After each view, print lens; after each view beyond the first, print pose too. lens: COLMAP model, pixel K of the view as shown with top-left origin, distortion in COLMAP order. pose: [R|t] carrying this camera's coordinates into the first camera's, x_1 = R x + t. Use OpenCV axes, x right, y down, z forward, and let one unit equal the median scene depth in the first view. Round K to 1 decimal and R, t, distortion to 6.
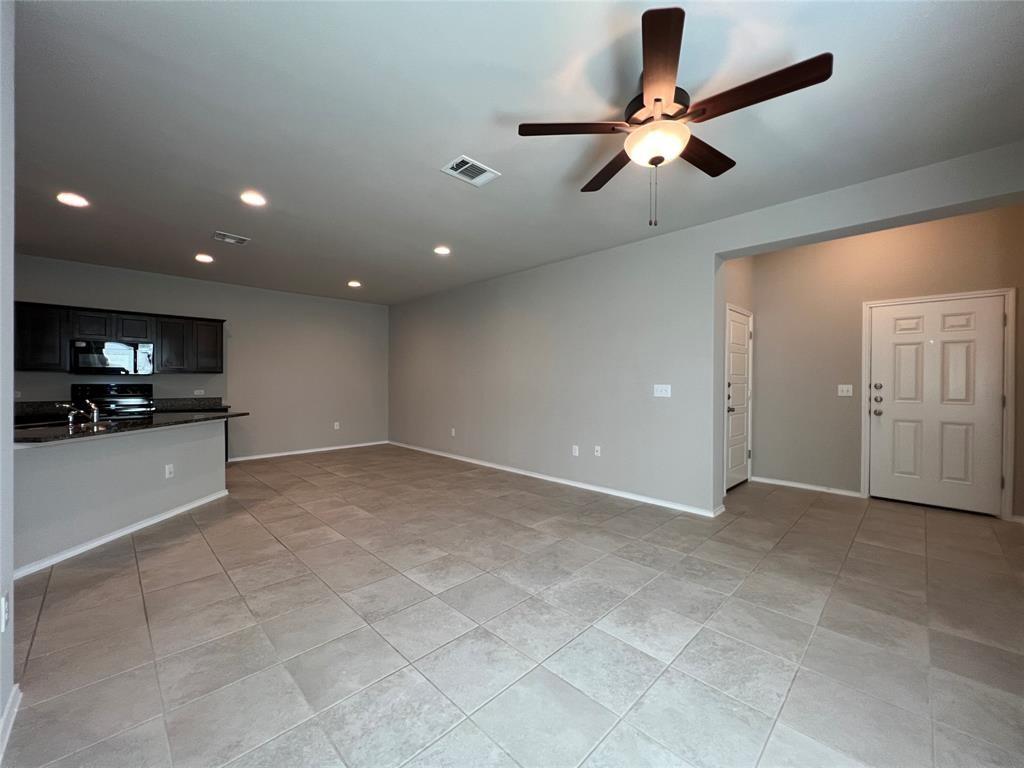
lens RADIAL K [[409.8, 0, 510.1], [0, 409.8, 384.3], [0, 0, 1]] dist [-0.000597, 0.000031]
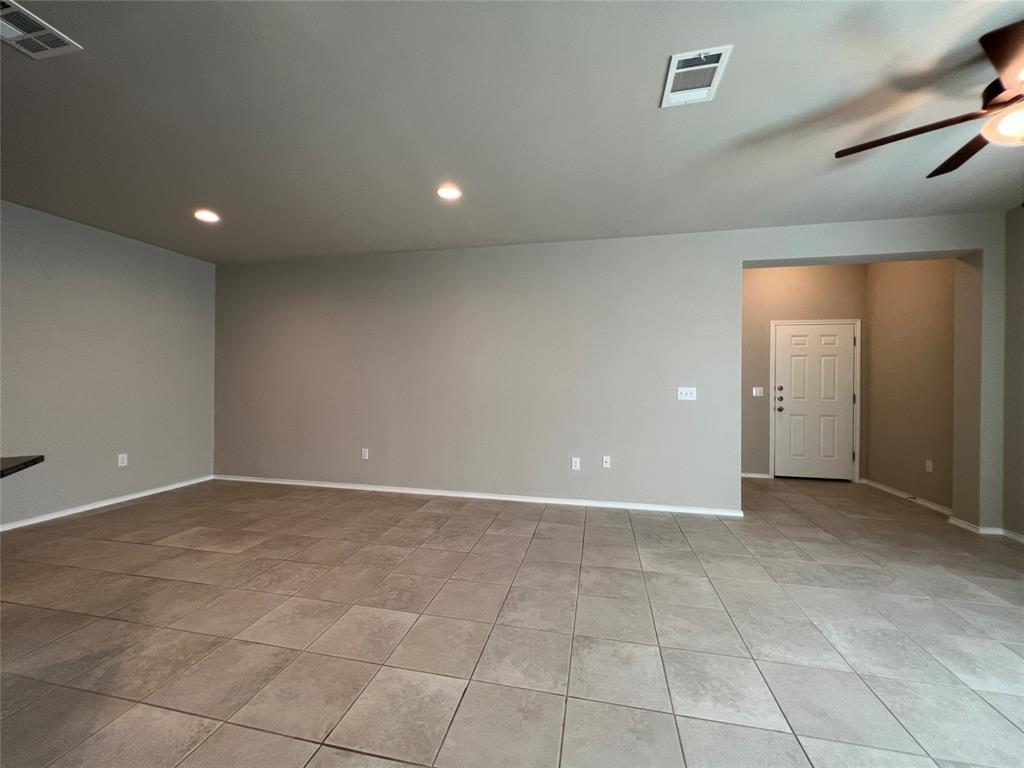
lens RADIAL K [[409.2, 0, 512.0], [0, 409.2, 384.0], [0, 0, 1]] dist [0.000240, -0.000118]
pose [[0.838472, 0.002152, 0.544941, -0.553509], [0.000511, 0.999989, -0.004734, -0.003027], [-0.544945, 0.004248, 0.838461, 0.454654]]
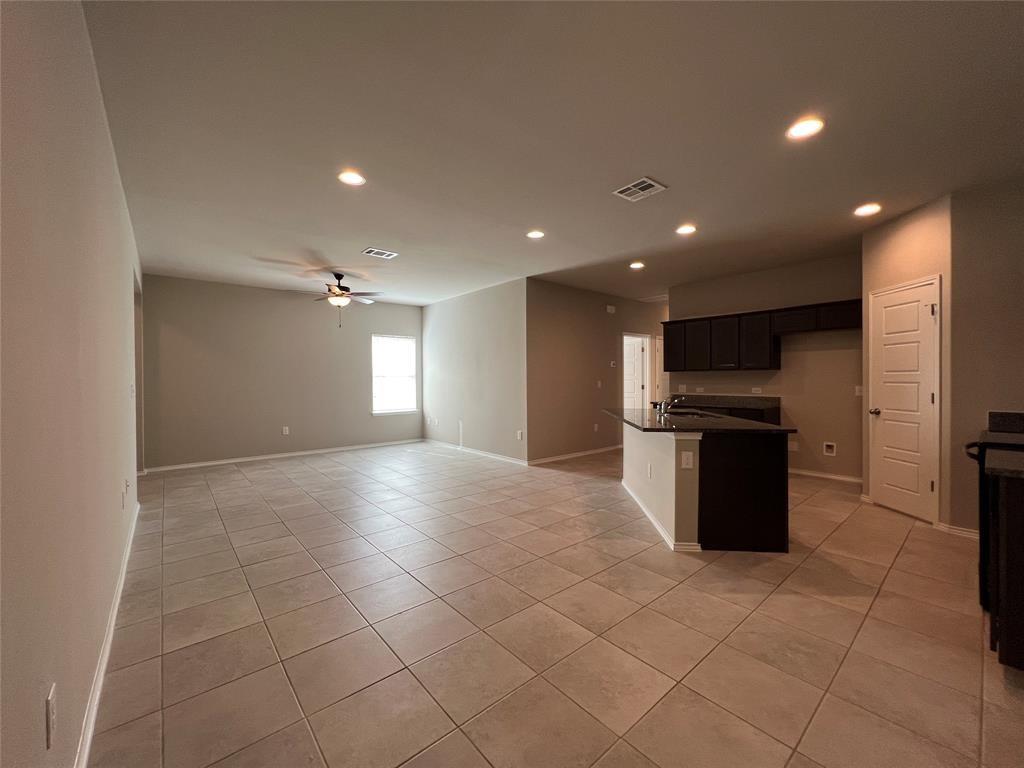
lens RADIAL K [[413.4, 0, 508.3], [0, 413.4, 381.7], [0, 0, 1]] dist [-0.000272, 0.000007]
pose [[-0.996954, 0.002069, 0.077970, -0.569401], [0.003154, 0.999900, 0.013792, -0.016643], [-0.077933, 0.013996, -0.996860, 2.018705]]
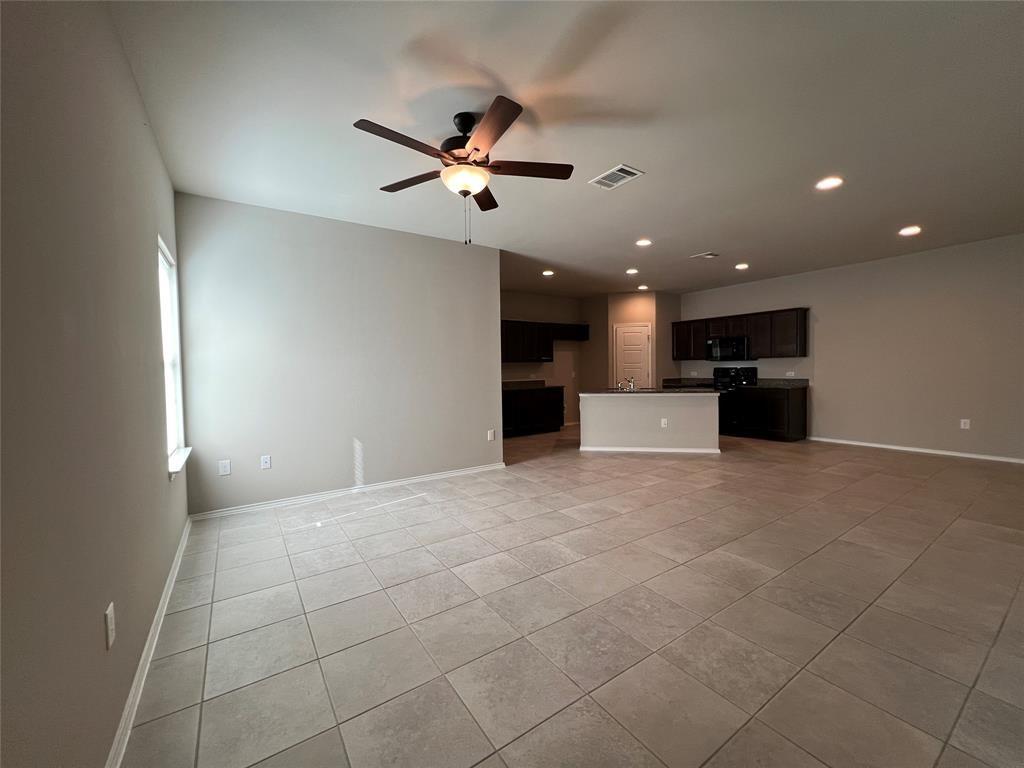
lens RADIAL K [[409.8, 0, 510.1], [0, 409.8, 384.3], [0, 0, 1]] dist [-0.000597, 0.000031]
pose [[-0.188183, 0.038862, -0.981365, 0.826855], [0.008147, 0.999244, 0.038008, -0.002624], [0.982100, -0.000843, -0.188358, 0.711281]]
